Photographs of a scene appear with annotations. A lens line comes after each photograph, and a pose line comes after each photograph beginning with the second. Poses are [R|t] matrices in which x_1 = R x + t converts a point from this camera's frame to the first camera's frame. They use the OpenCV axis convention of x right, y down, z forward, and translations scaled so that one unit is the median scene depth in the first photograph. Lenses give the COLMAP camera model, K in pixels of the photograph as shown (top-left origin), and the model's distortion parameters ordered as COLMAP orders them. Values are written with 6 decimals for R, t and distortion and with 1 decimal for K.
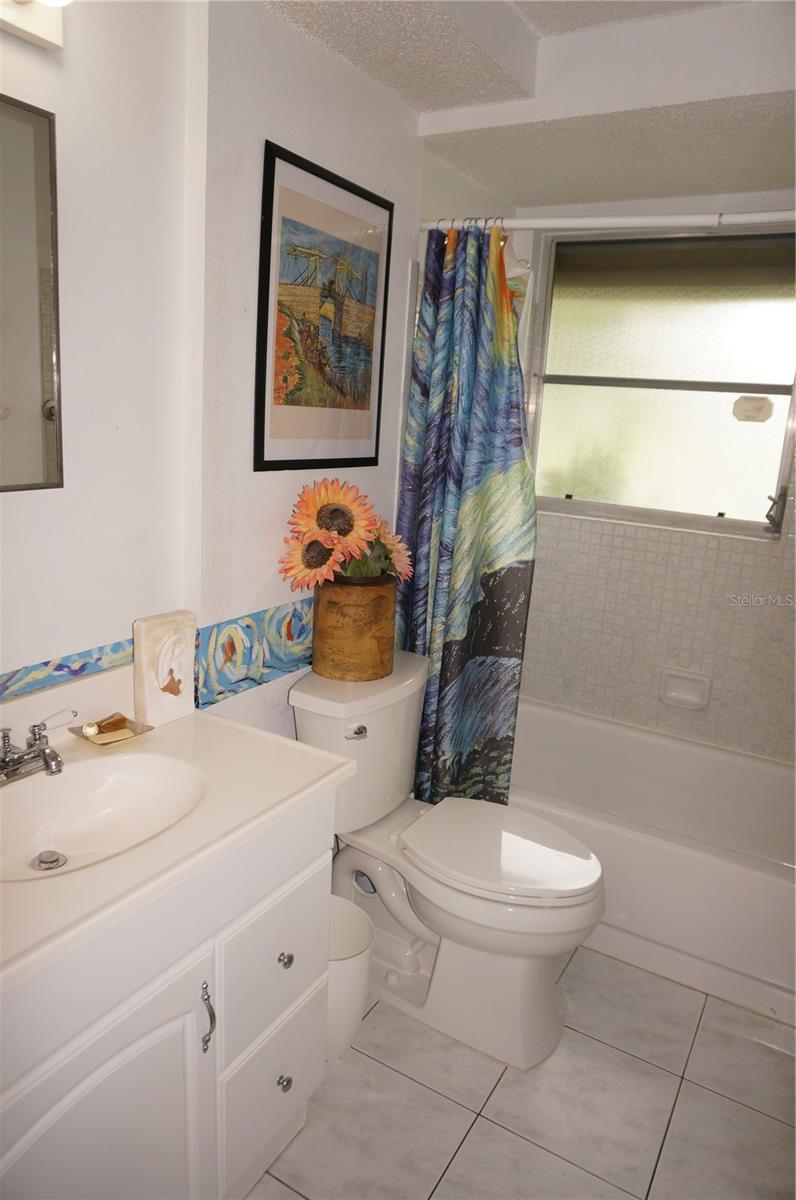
lens RADIAL K [[807.2, 0, 393.5], [0, 807.2, 599.7], [0, 0, 1]] dist [-0.054543, 0.041018]
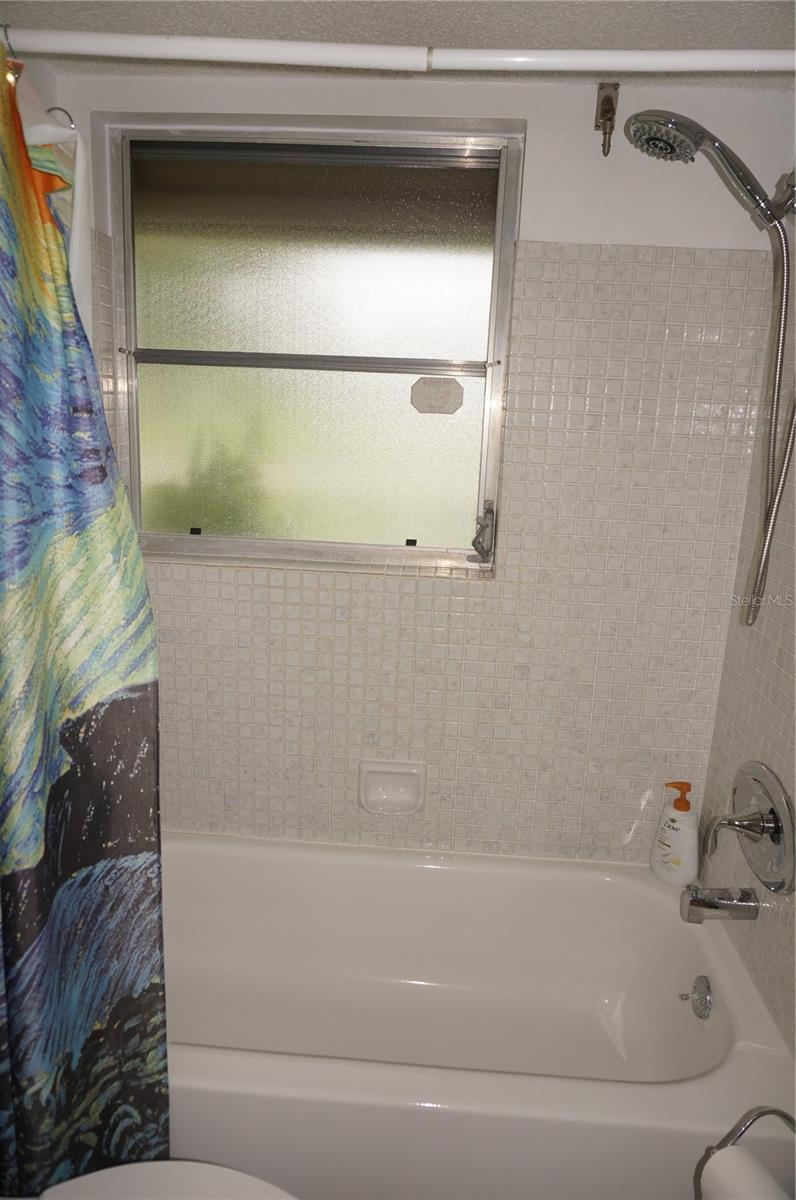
lens RADIAL K [[807.2, 0, 393.5], [0, 807.2, 599.7], [0, 0, 1]] dist [-0.054543, 0.041018]
pose [[0.890760, -0.127259, 0.436294, 0.082811], [0.116868, 0.991852, 0.050702, -0.111603], [-0.439192, 0.005826, 0.898375, 0.415905]]
